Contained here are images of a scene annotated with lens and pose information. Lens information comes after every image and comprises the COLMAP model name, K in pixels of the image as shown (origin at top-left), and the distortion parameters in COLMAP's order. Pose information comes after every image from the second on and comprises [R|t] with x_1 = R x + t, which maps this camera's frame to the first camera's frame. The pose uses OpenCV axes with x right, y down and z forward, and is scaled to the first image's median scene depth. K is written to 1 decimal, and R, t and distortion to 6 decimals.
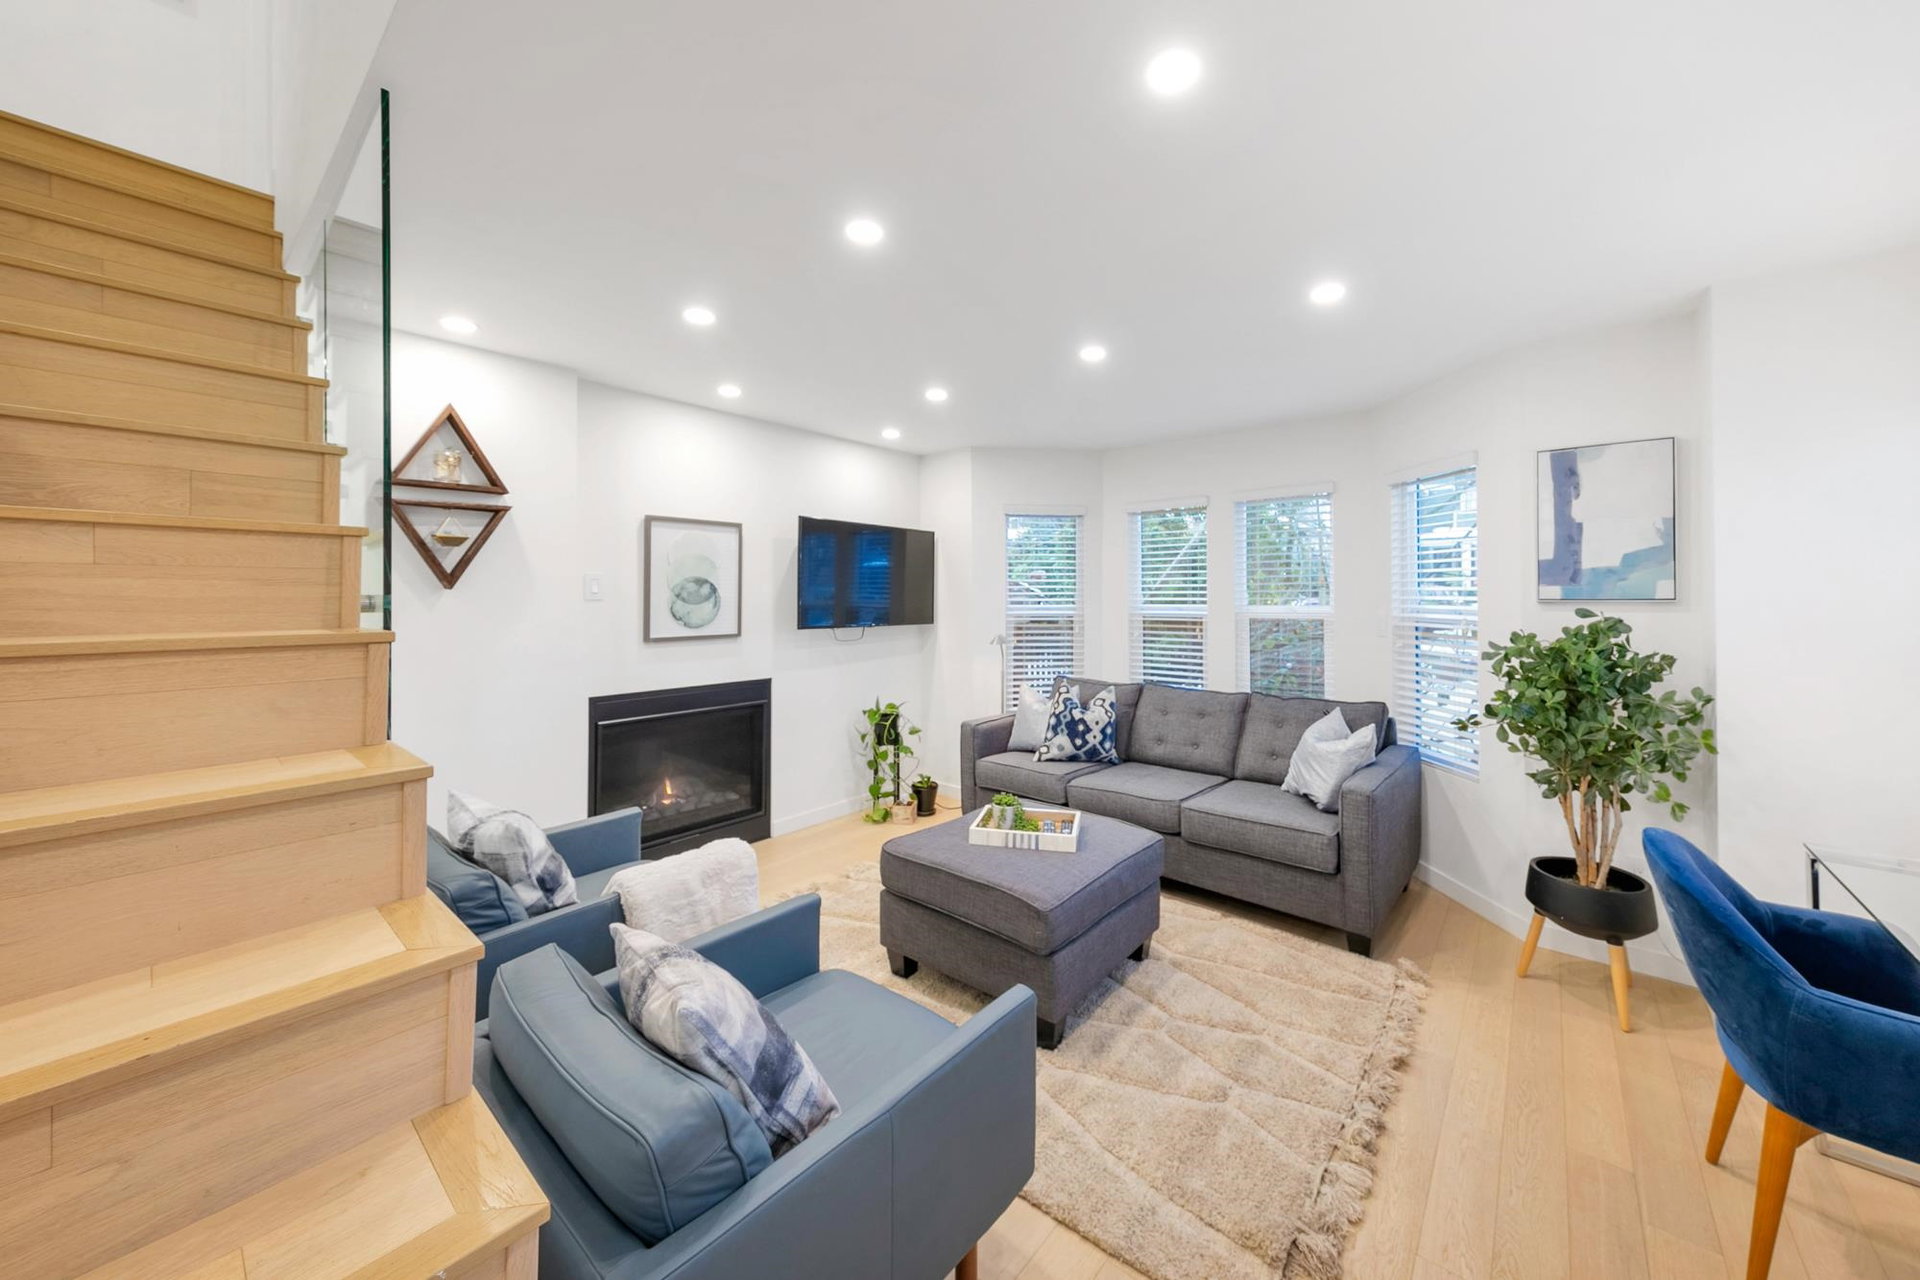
lens RADIAL K [[655.3, 0, 1020.1], [0, 655.3, 594.8], [0, 0, 1]] dist [0.001874, -0.000392]
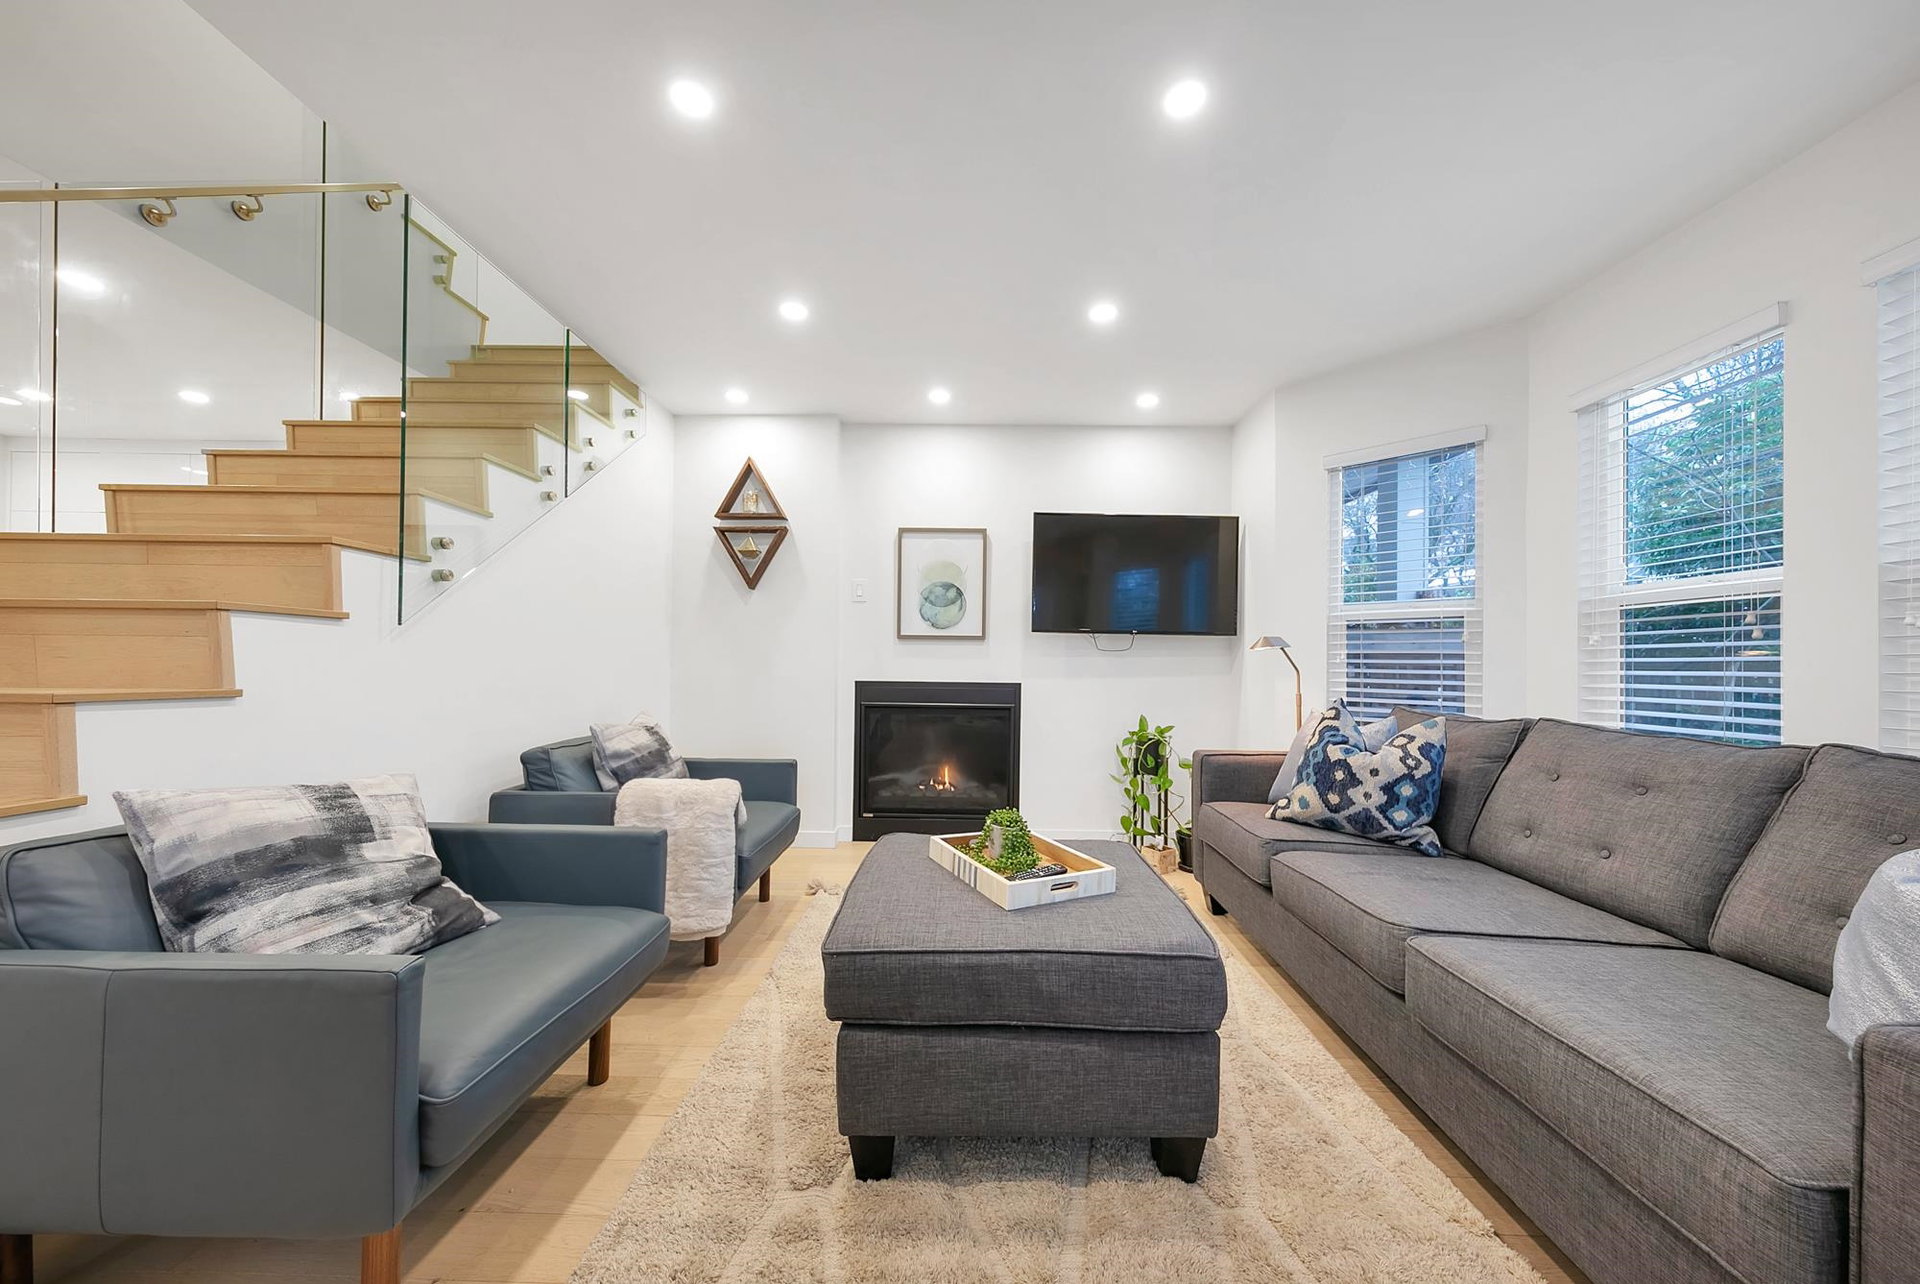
lens RADIAL K [[617.2, 0, 965.3], [0, 617.2, 658.0], [0, 0, 1]] dist [0.002482, 0.000017]
pose [[0.613239, 0.000010, -0.789897, 0.326703], [-0.006372, 0.999968, -0.004935, 0.101040], [0.789871, 0.008059, 0.613220, 0.387519]]
